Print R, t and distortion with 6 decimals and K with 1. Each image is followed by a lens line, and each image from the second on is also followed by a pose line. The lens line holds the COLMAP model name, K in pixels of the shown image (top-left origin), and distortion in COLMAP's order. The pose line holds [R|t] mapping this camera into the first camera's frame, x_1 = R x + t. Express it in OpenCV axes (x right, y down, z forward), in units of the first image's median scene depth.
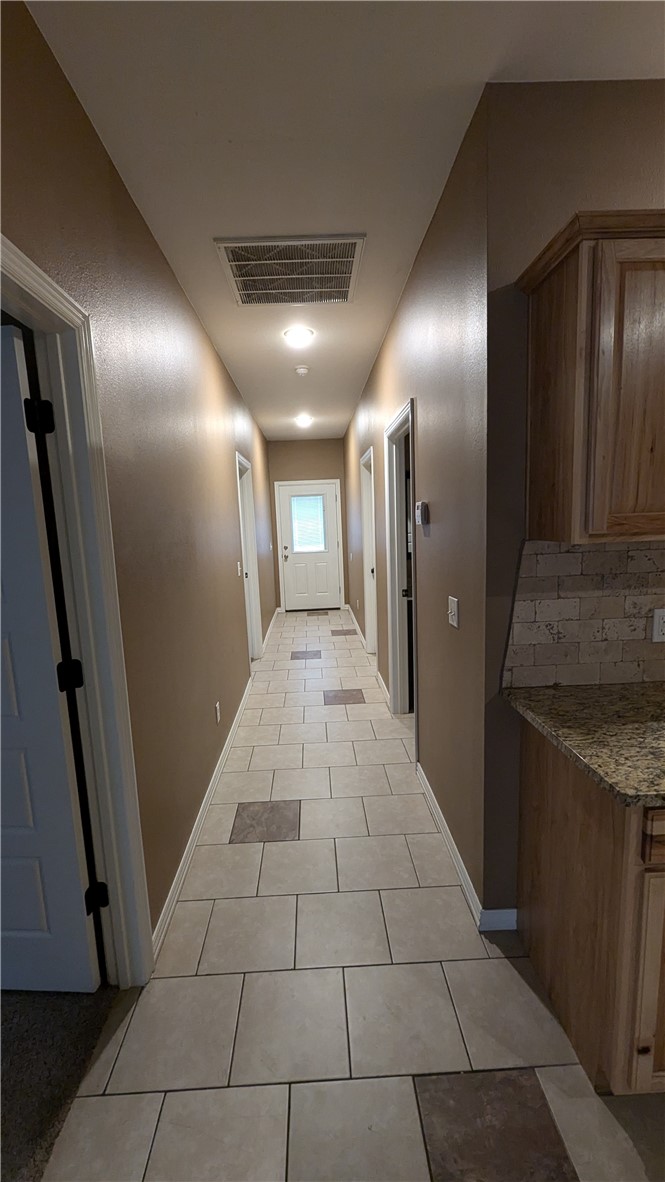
lens RADIAL K [[485.6, 0, 328.0], [0, 485.6, 591.0], [0, 0, 1]] dist [-0.001091, -0.000458]
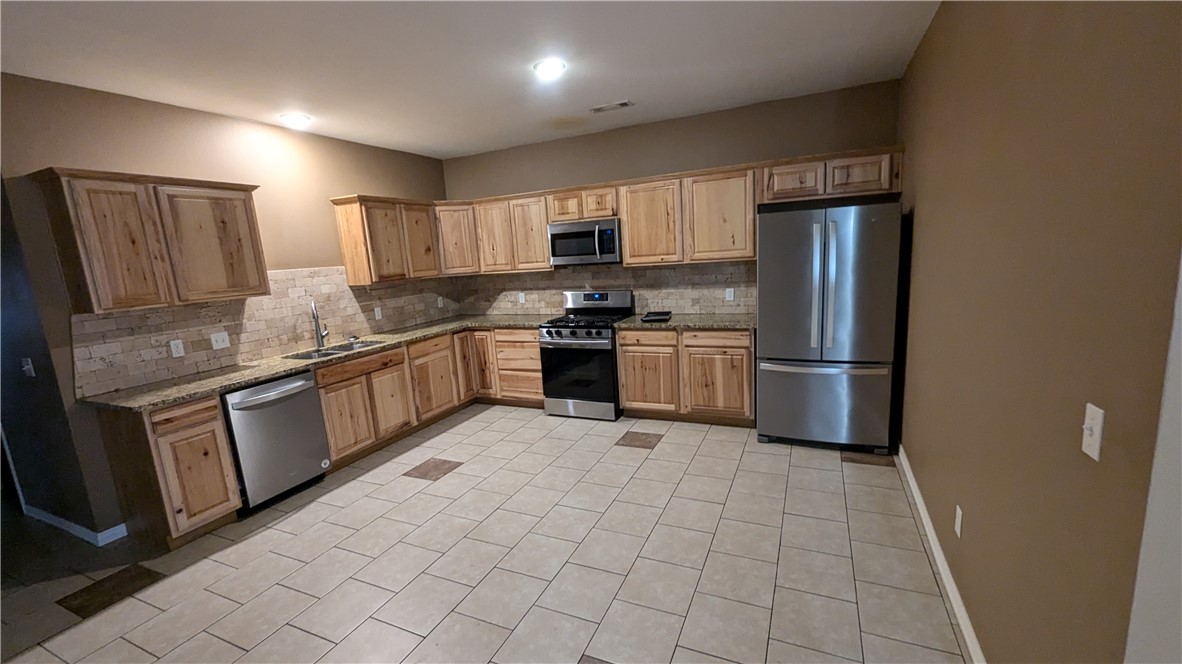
lens RADIAL K [[485.6, 0, 593.2], [0, 485.6, 339.8], [0, 0, 1]] dist [-0.001091, -0.000458]
pose [[0.445442, -0.152018, 0.882311, -0.330290], [0.180426, 0.980503, 0.077846, 0.195022], [-0.876942, 0.124515, 0.464185, -1.509959]]
